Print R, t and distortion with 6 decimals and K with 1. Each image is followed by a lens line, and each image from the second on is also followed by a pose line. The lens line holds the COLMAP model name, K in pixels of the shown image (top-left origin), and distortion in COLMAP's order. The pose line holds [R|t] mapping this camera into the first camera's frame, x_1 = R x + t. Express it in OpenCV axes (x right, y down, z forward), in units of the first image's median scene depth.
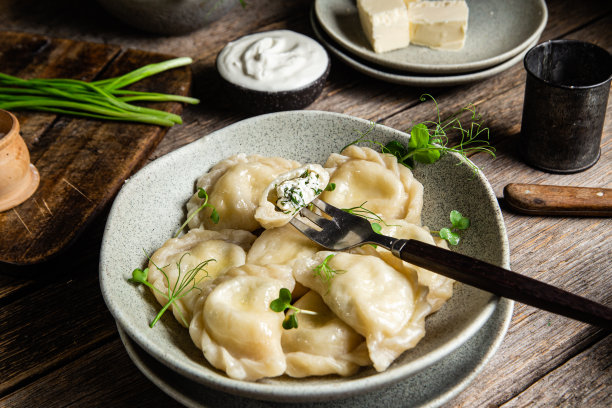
lens RADIAL K [[1026.9, 0, 283.6], [0, 1026.9, 206.1], [0, 0, 1]] dist [0.019991, 0.138169]
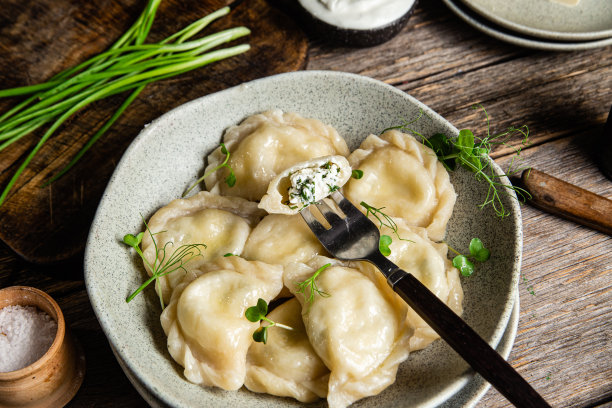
lens RADIAL K [[1026.9, 0, 283.6], [0, 1026.9, 206.1], [0, 0, 1]] dist [0.019991, 0.138169]
pose [[0.965165, 0.221775, -0.138827, 0.120908], [-0.178250, 0.945759, 0.271600, -0.240778], [0.191532, -0.237393, 0.952345, 0.103047]]
